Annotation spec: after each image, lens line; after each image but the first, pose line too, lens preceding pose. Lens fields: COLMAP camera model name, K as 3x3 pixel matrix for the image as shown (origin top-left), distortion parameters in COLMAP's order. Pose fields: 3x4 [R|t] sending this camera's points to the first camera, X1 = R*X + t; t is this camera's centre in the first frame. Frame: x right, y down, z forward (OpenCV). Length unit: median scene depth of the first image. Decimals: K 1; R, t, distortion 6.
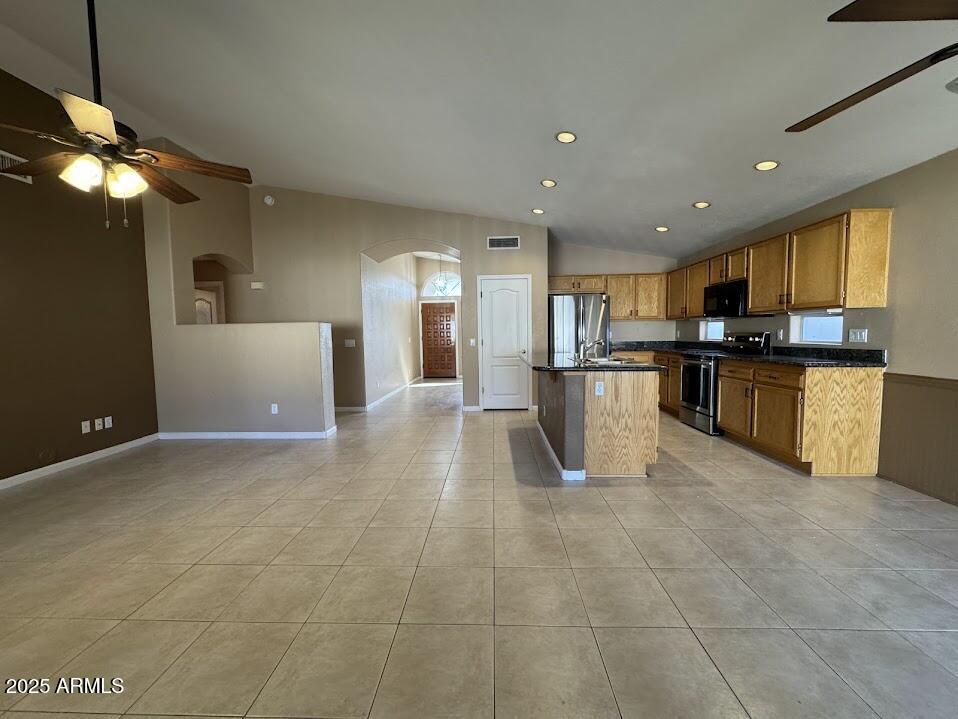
lens RADIAL K [[382.0, 0, 476.7], [0, 382.0, 360.1], [0, 0, 1]] dist [-0.004335, 0.000658]
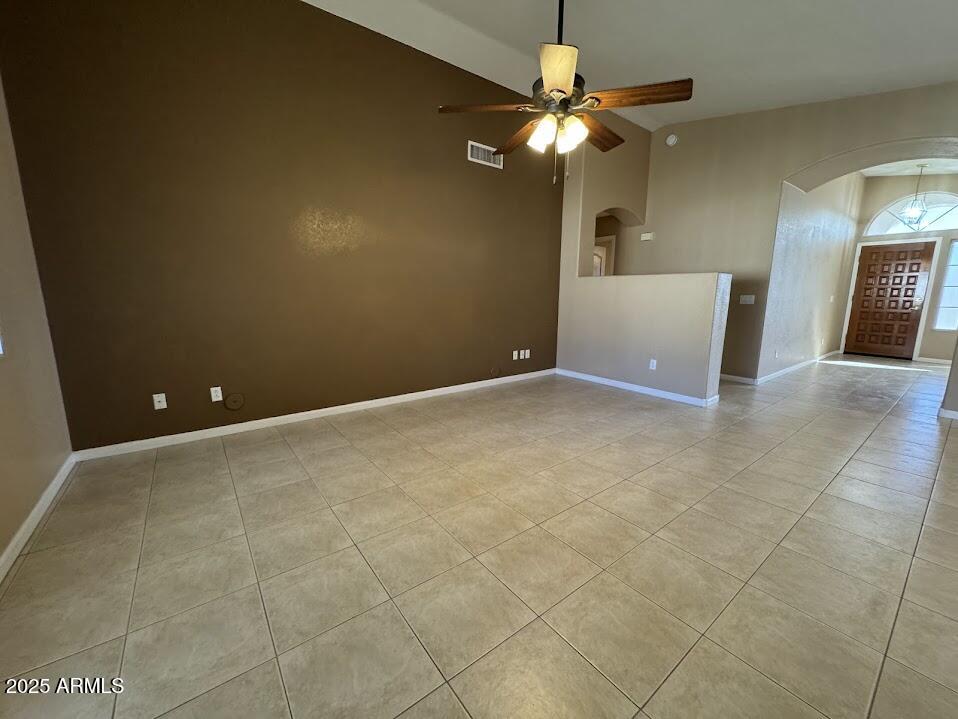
lens RADIAL K [[382.0, 0, 480.6], [0, 382.0, 357.6], [0, 0, 1]] dist [-0.004335, 0.000658]
pose [[0.637673, 0.151446, -0.755273, -0.072921], [-0.069482, 0.987794, 0.139407, 0.005323], [0.767167, -0.036418, 0.640413, 0.040726]]
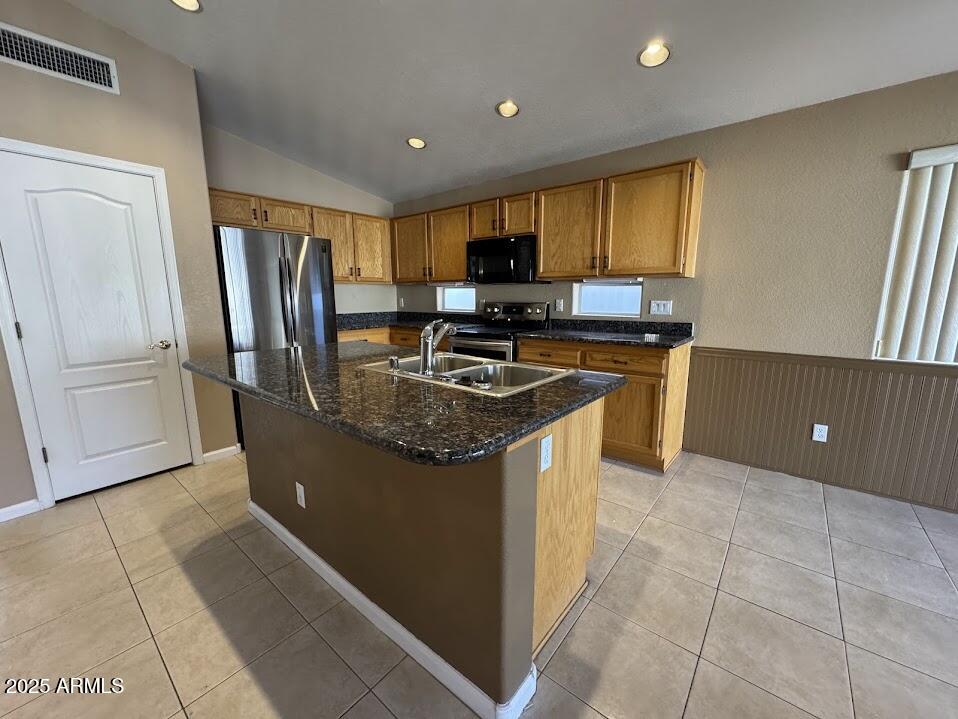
lens RADIAL K [[382.0, 0, 478.9], [0, 382.0, 359.2], [0, 0, 1]] dist [-0.004335, 0.000658]
pose [[0.600514, -0.122264, 0.790211, -0.020690], [0.051260, 0.992095, 0.114545, -0.065927], [-0.797969, -0.028280, 0.602034, 0.758001]]
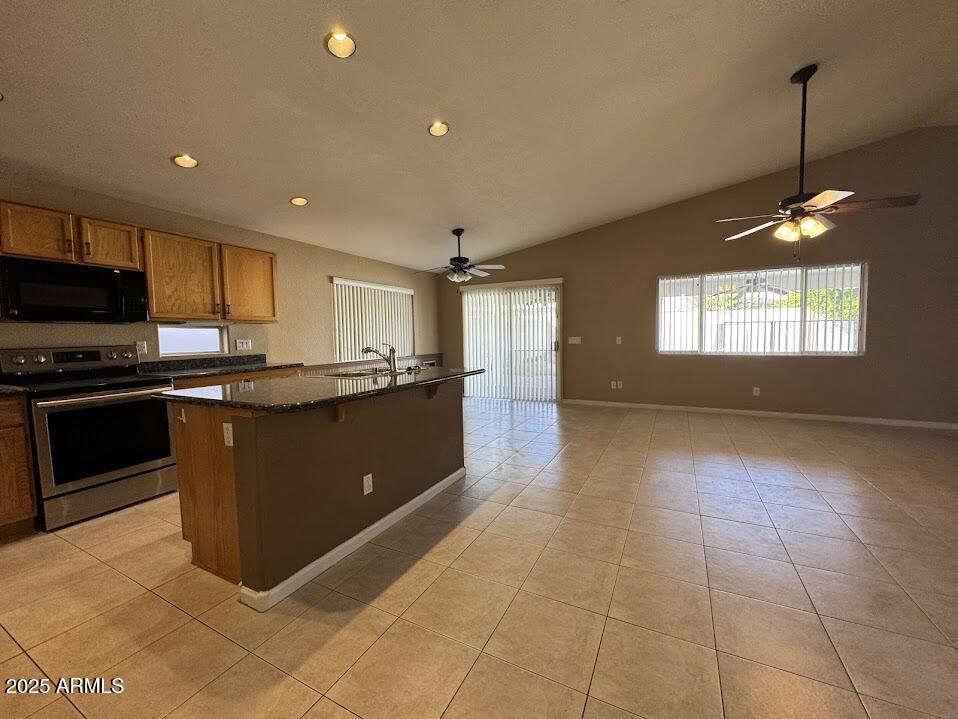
lens RADIAL K [[382.0, 0, 480.1], [0, 382.0, 359.2], [0, 0, 1]] dist [-0.004335, 0.000658]
pose [[-0.908788, 0.004115, 0.417238, -0.234699], [0.060703, 0.990617, 0.122447, -0.119444], [-0.412819, 0.136605, -0.900511, 1.754943]]
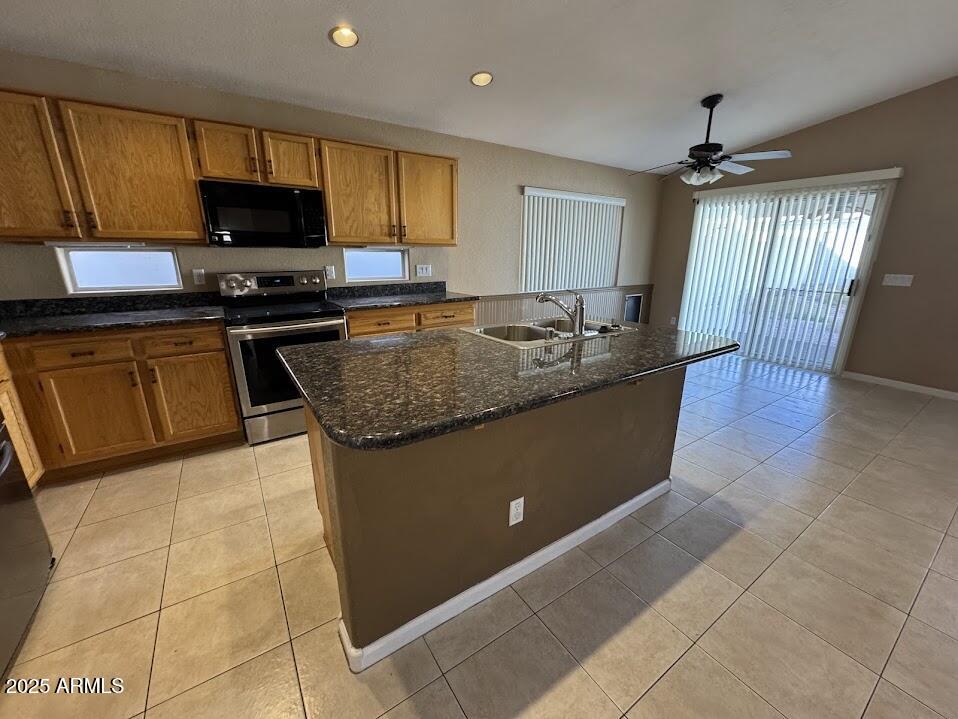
lens RADIAL K [[382.0, 0, 478.8], [0, 382.0, 359.6], [0, 0, 1]] dist [-0.004335, 0.000658]
pose [[-0.589936, -0.210370, 0.779564, -0.062946], [0.059853, 0.951415, 0.302038, -0.142086], [-0.805228, 0.224842, -0.548683, 1.505527]]
